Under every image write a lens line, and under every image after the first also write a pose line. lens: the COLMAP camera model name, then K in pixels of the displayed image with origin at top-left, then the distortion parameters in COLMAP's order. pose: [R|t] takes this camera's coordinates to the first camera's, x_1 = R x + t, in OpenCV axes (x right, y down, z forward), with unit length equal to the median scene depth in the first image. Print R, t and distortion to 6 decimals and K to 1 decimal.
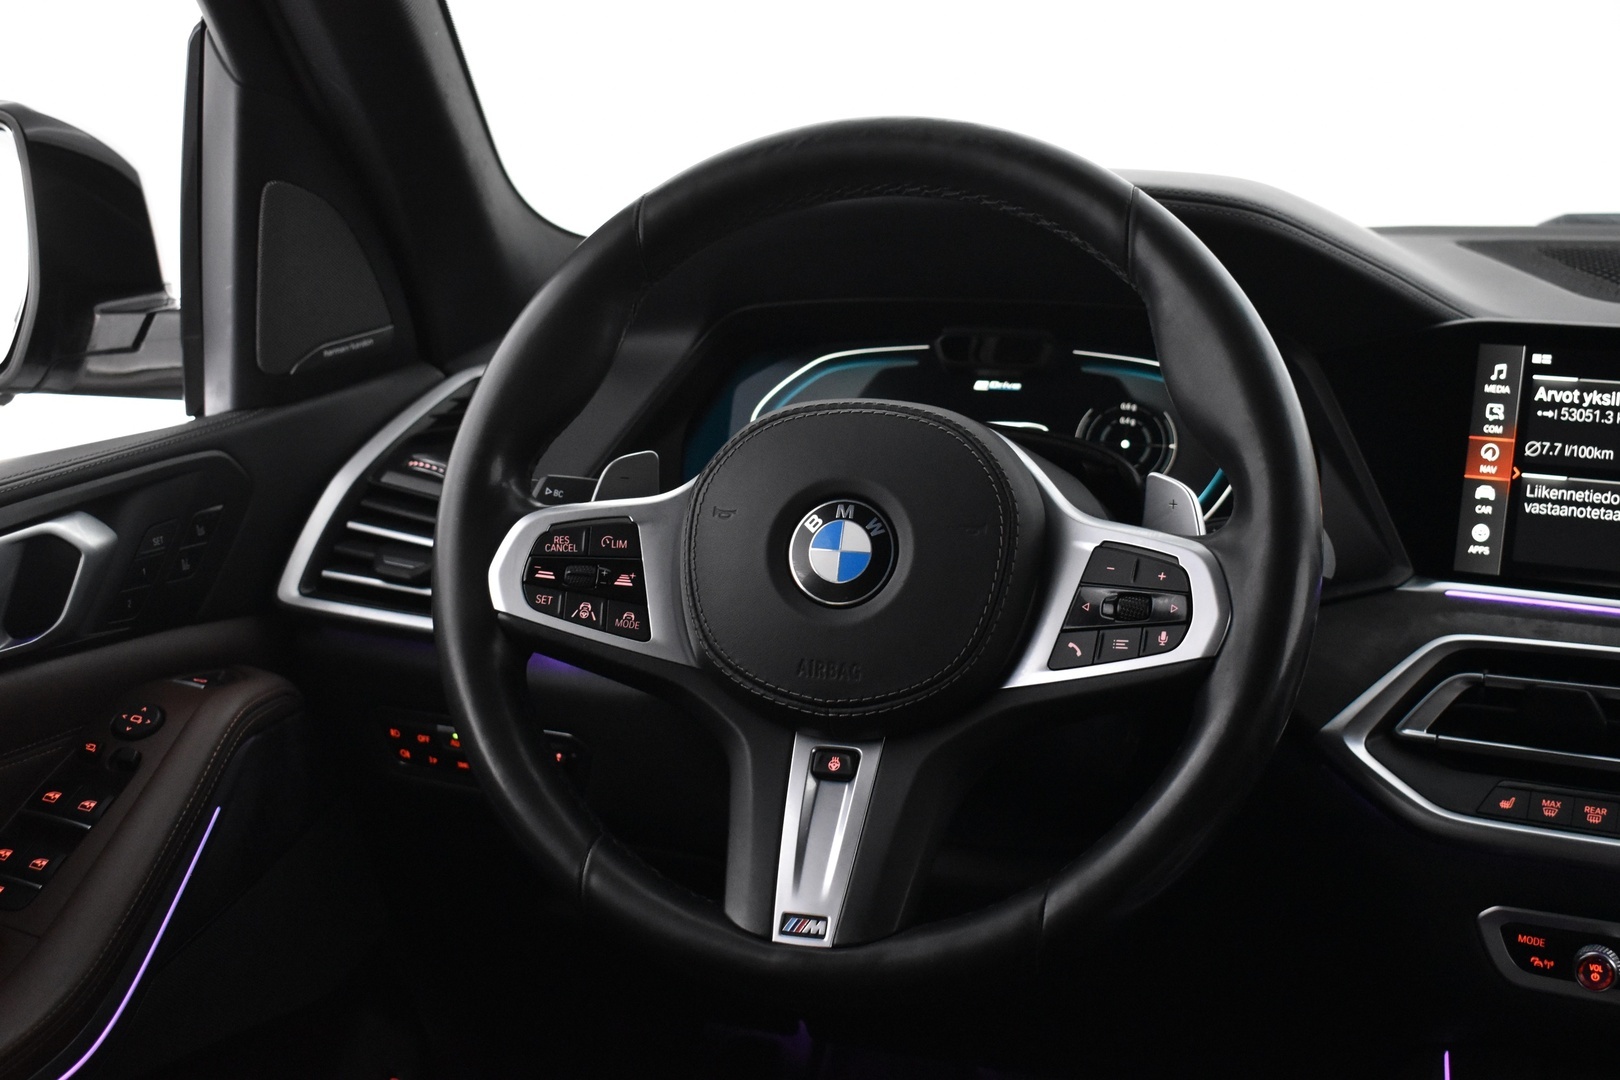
lens RADIAL K [[2066.0, 0, 815.7], [0, 2066.0, 528.0], [0, 0, 1]] dist [-0.056581, 0.000000]
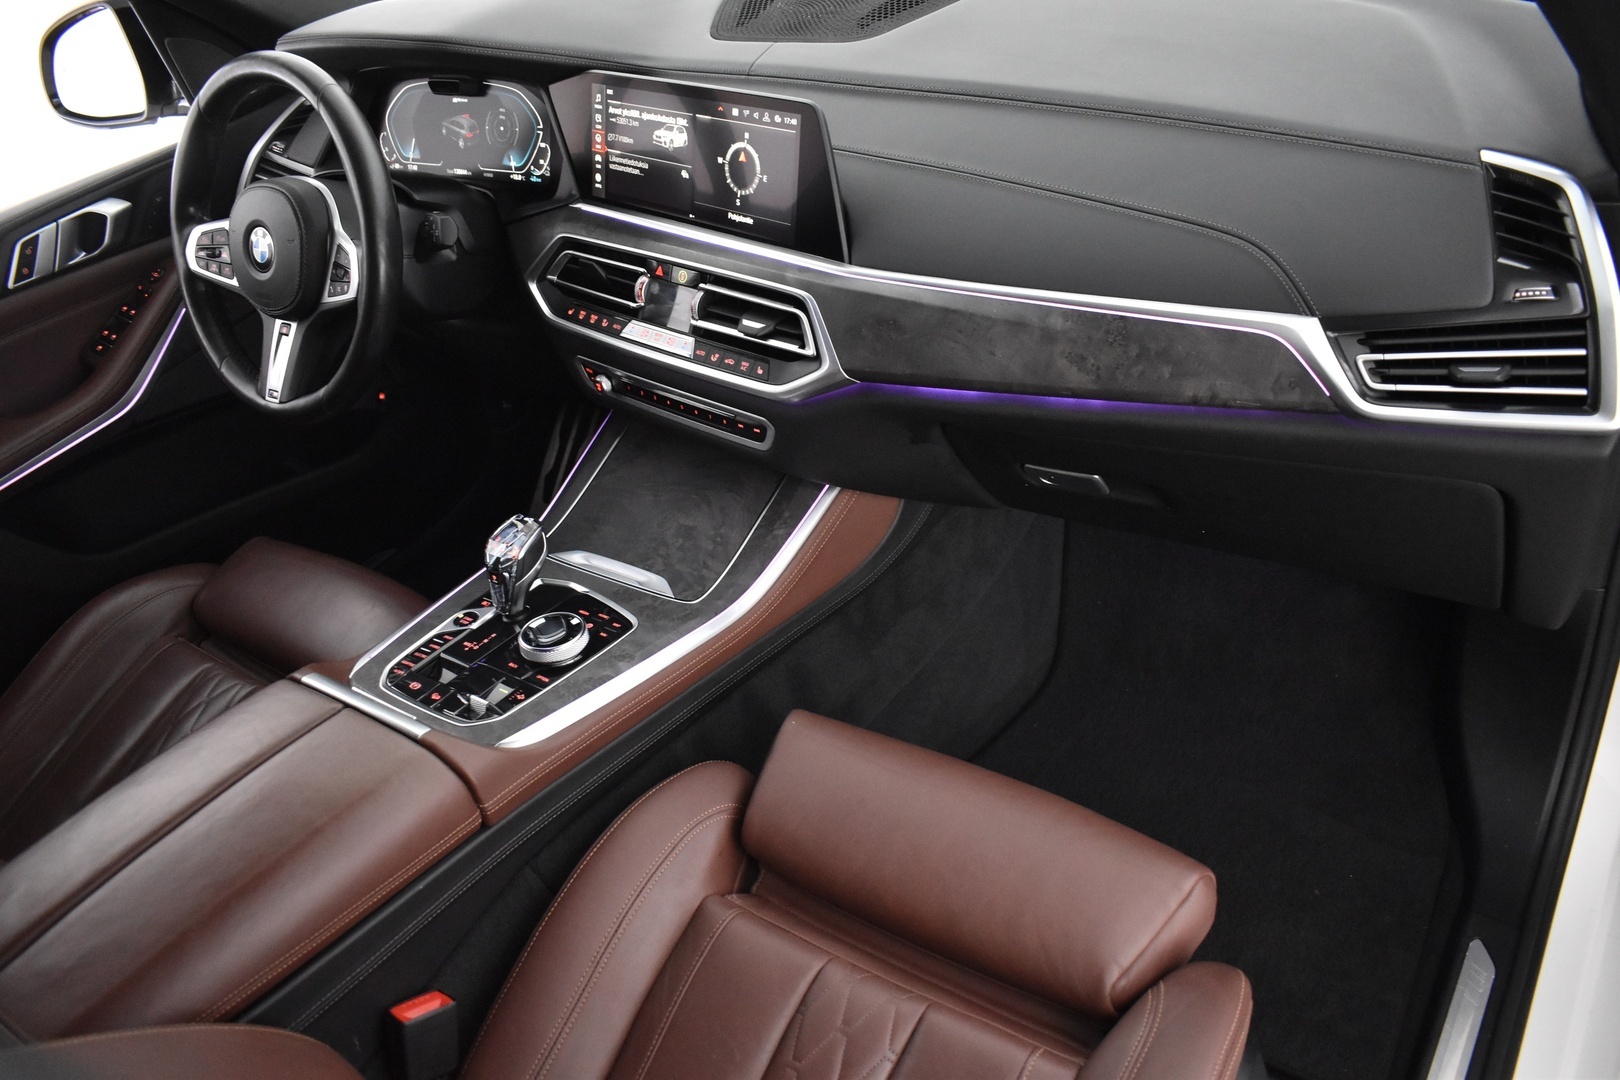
lens RADIAL K [[1253.1, 0, 807.9], [0, 1253.1, 529.5], [0, 0, 1]] dist [-0.092631, 0.006394]
pose [[0.946338, 0.055696, -0.318343, 1.069423], [0.083136, 0.909934, 0.406335, -0.189273], [0.312303, -0.410996, 0.856475, -0.197667]]
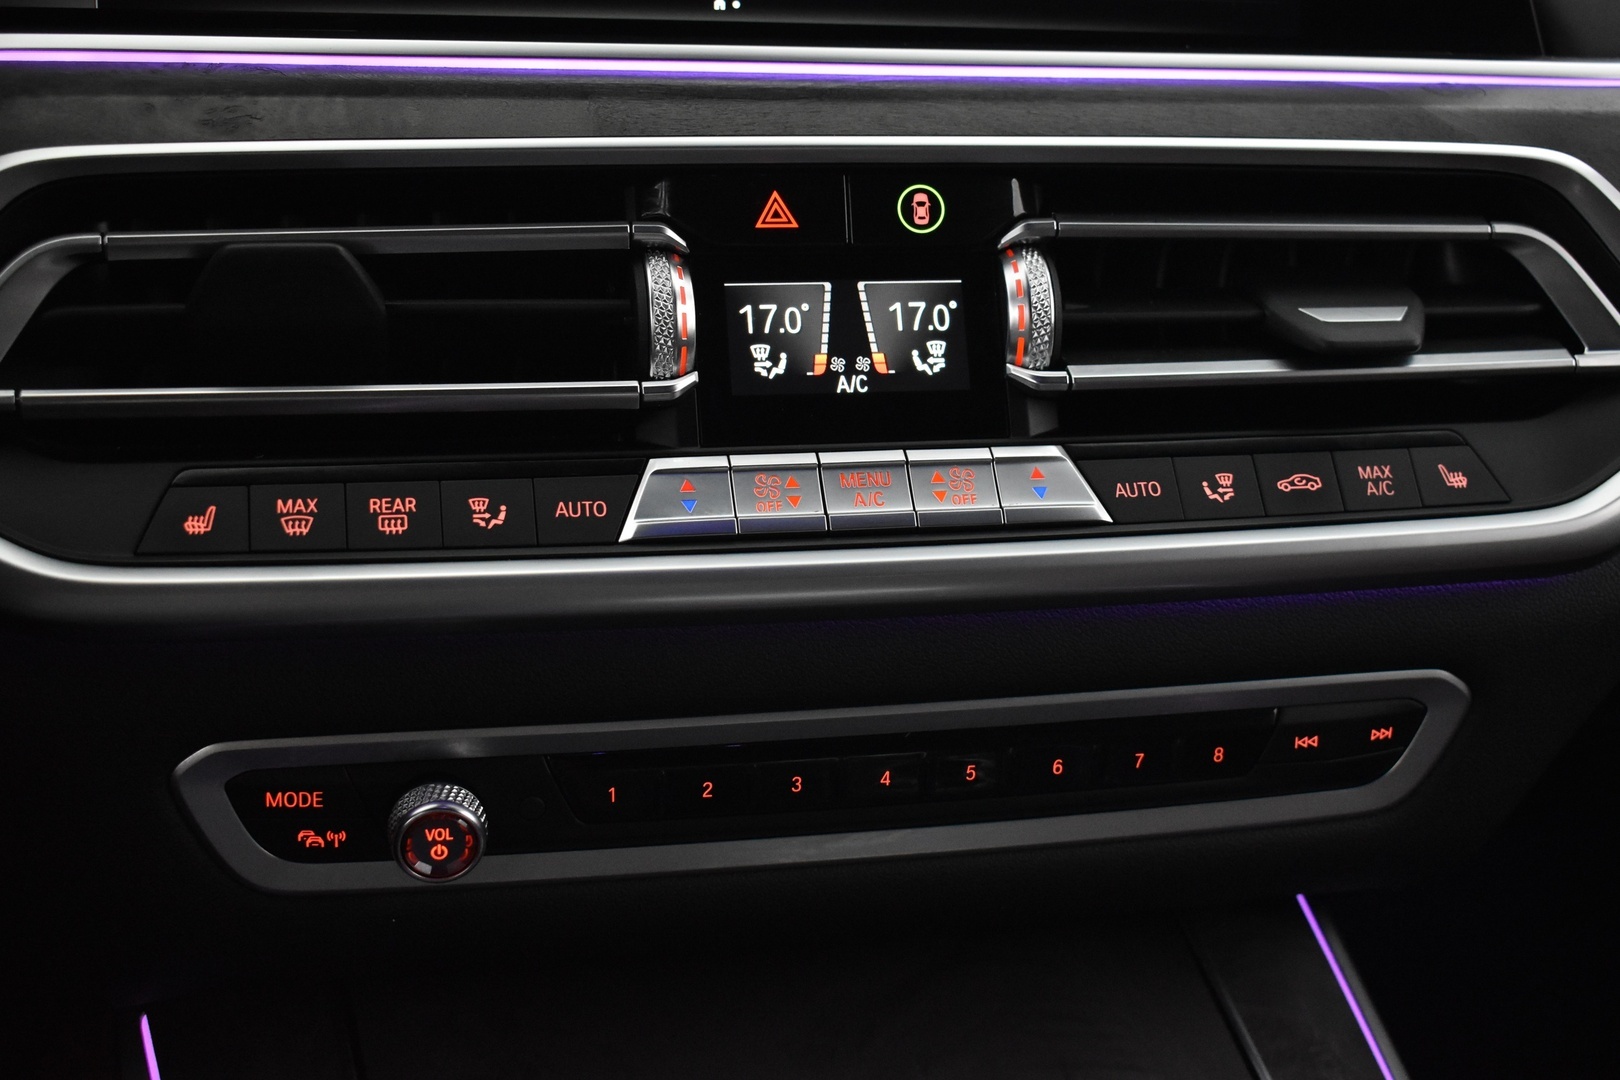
lens RADIAL K [[2253.7, 0, 816.3], [0, 2253.7, 526.3], [0, 0, 1]] dist [-0.048739, 0.000000]
pose [[0.793476, -0.205188, 0.572969, 0.170393], [0.069695, 0.965894, 0.249383, 0.024351], [-0.604597, -0.157946, 0.780715, 0.559534]]
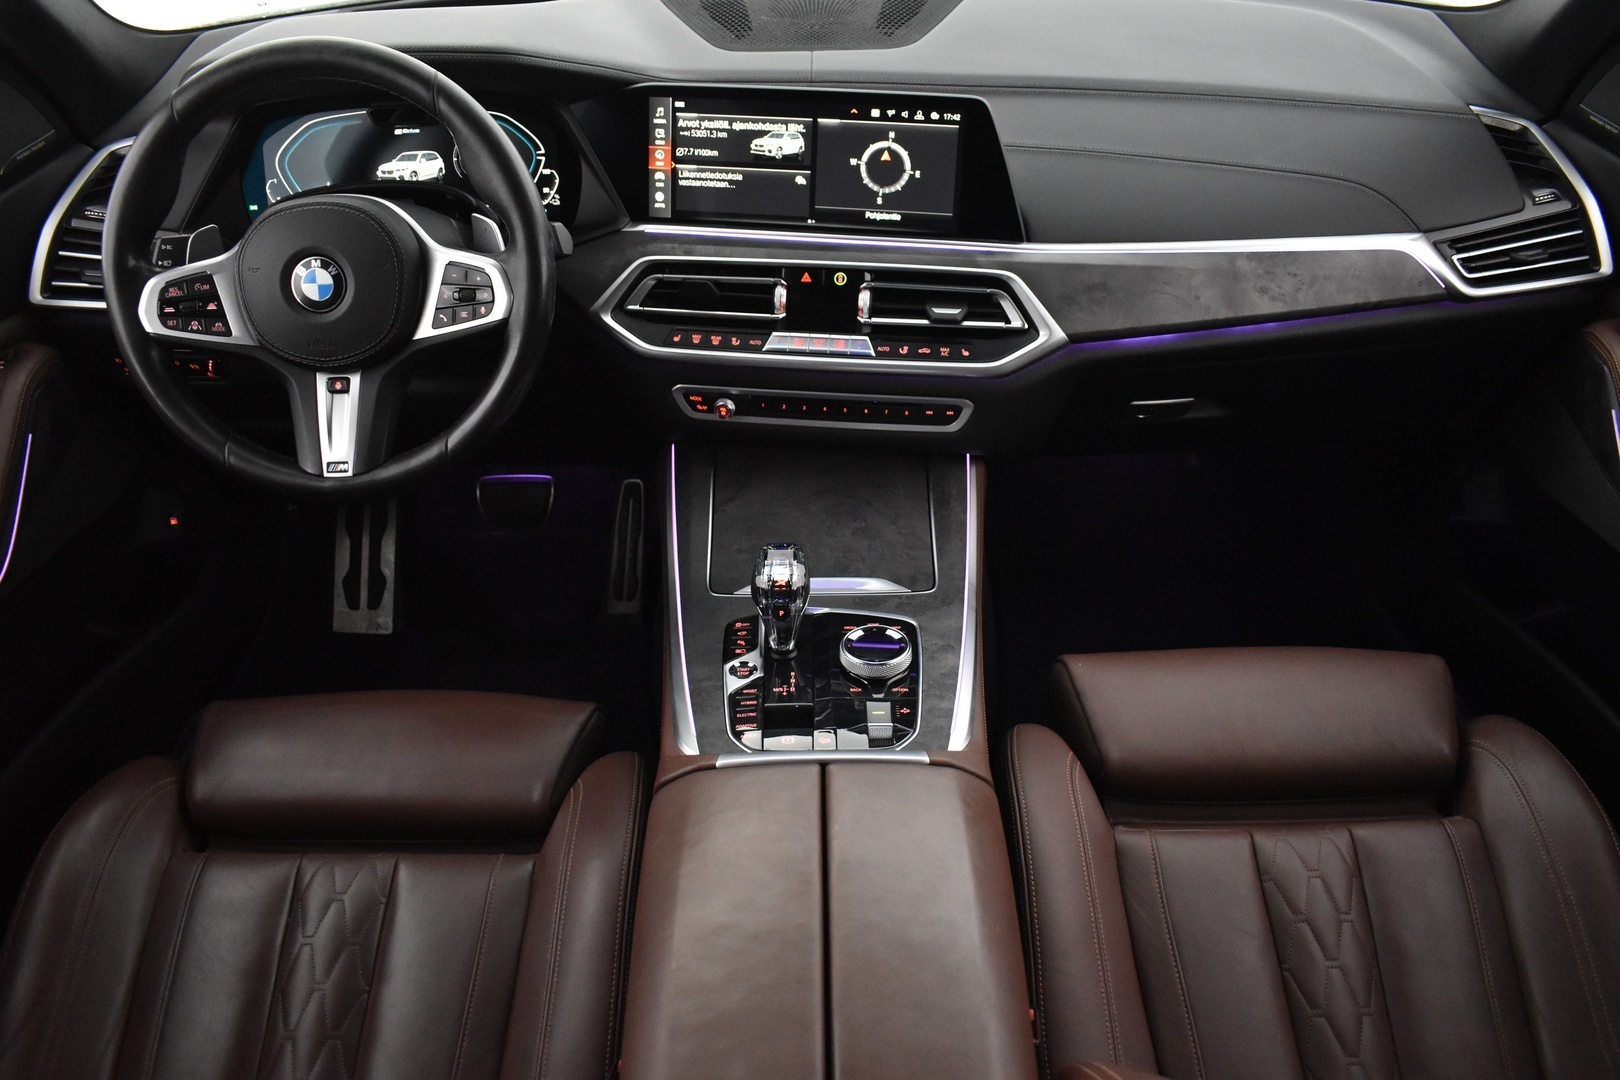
lens RADIAL K [[1253.1, 0, 810.9], [0, 1253.1, 522.6], [0, 0, 1]] dist [-0.092631, 0.006394]
pose [[0.953824, -0.185704, 0.236080, 0.134602], [0.075264, 0.908666, 0.410684, -0.217836], [-0.290784, -0.373952, 0.880684, -0.249776]]
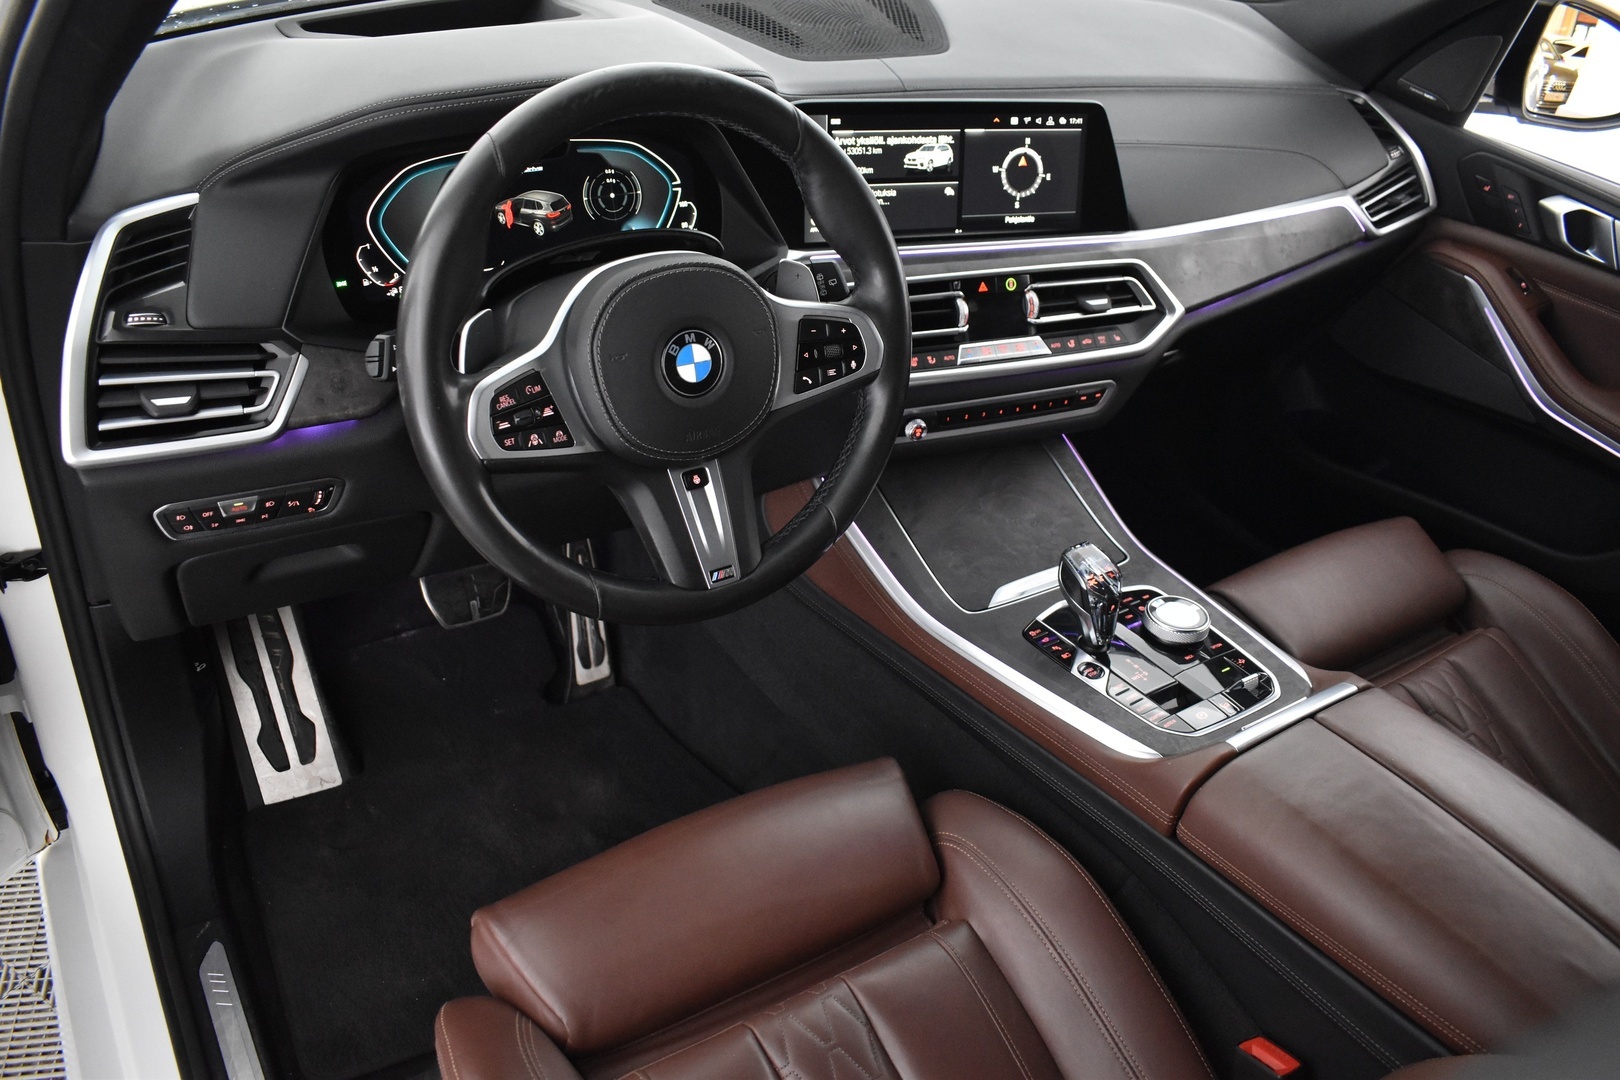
lens RADIAL K [[1253.1, 0, 816.4], [0, 1253.1, 535.7], [0, 0, 1]] dist [-0.092631, 0.006394]
pose [[0.642037, -0.389096, 0.660600, -0.602319], [0.044567, 0.879129, 0.474496, -0.318014], [-0.765377, -0.275203, 0.581774, 0.290142]]
